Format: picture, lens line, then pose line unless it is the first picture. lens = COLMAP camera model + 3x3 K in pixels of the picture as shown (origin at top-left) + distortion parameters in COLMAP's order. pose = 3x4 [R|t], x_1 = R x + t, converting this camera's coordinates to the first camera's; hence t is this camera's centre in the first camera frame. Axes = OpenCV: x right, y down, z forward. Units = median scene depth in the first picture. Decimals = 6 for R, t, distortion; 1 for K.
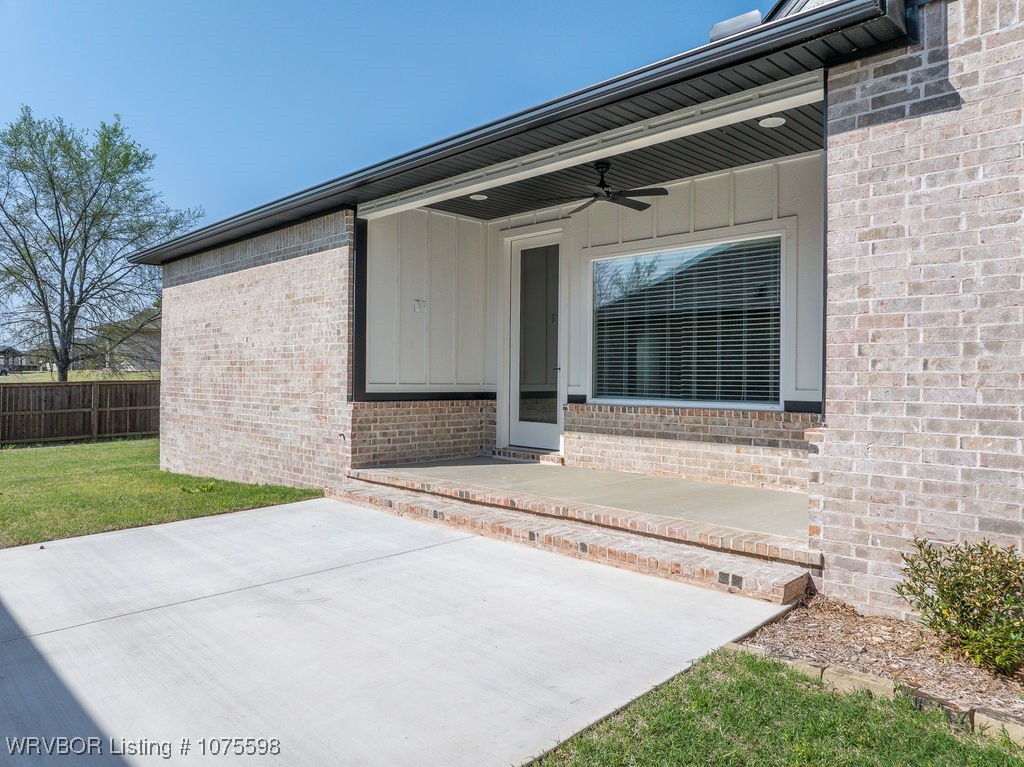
lens RADIAL K [[723.4, 0, 520.9], [0, 723.4, 382.8], [0, 0, 1]] dist [-0.032923, 0.003956]
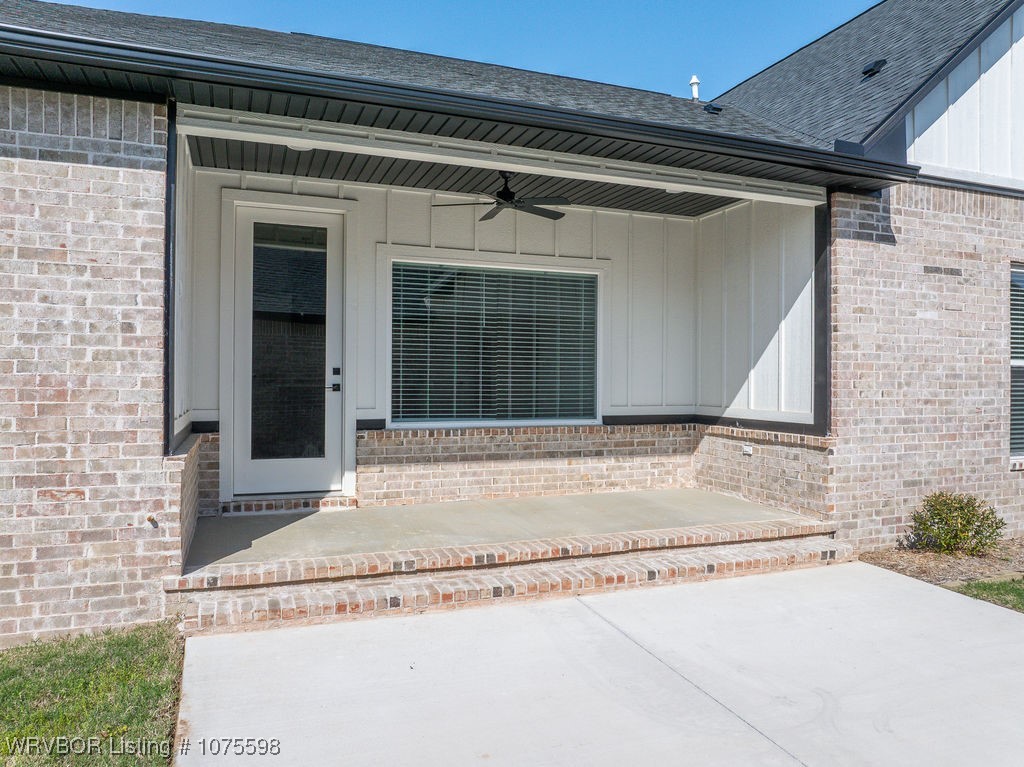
lens RADIAL K [[723.4, 0, 520.9], [0, 723.4, 380.3], [0, 0, 1]] dist [-0.032923, 0.003956]
pose [[0.402711, -0.008301, 0.915290, -0.764095], [0.002429, 0.999965, 0.008001, -0.042936], [-0.915324, -0.000999, 0.402717, 0.646829]]
